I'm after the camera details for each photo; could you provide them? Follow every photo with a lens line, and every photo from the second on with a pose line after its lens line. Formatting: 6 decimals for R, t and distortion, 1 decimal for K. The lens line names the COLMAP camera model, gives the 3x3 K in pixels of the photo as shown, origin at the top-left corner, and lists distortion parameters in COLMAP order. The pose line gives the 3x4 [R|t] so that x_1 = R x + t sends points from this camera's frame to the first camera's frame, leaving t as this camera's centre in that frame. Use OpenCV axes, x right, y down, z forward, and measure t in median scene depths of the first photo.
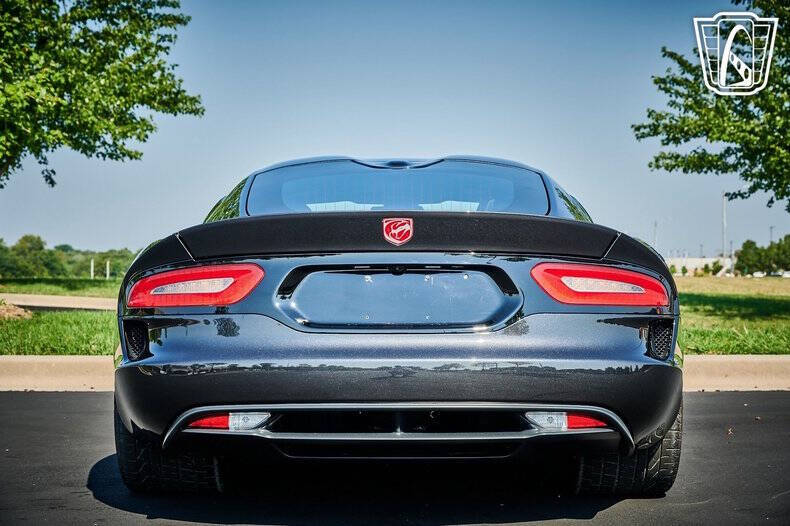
lens RADIAL K [[1645.0, 0, 408.3], [0, 1645.0, 269.9], [0, 0, 1]] dist [0.040827, 0.000000]
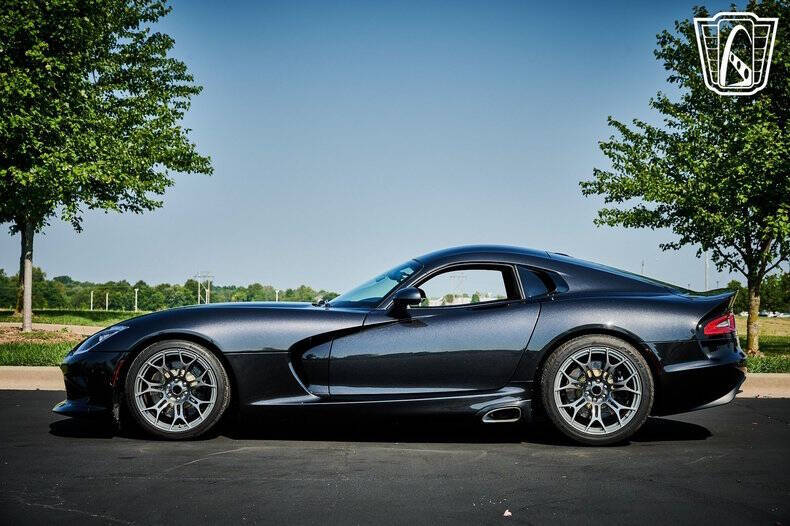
lens RADIAL K [[1645.0, 0, 399.1], [0, 1645.0, 260.2], [0, 0, 1]] dist [0.040827, 0.000000]
pose [[0.999920, 0.012151, -0.003518, 0.012882], [-0.012241, 0.999559, -0.027056, -0.001857], [0.003188, 0.027097, 0.999628, -0.162047]]
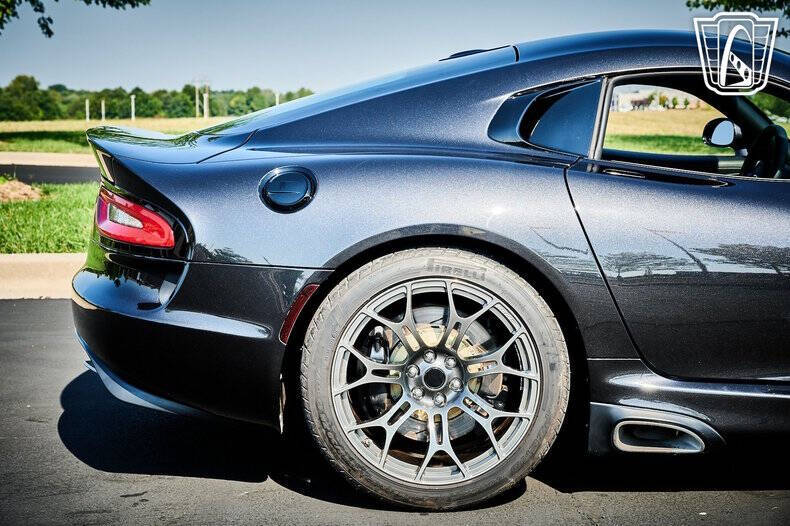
lens RADIAL K [[1645.0, 0, 389.5], [0, 1645.0, 262.3], [0, 0, 1]] dist [0.040827, 0.000000]
pose [[0.999870, -0.012859, -0.009719, -0.014287], [0.013728, 0.995345, 0.095394, -0.008249], [0.008447, -0.095515, 0.995392, 0.051111]]
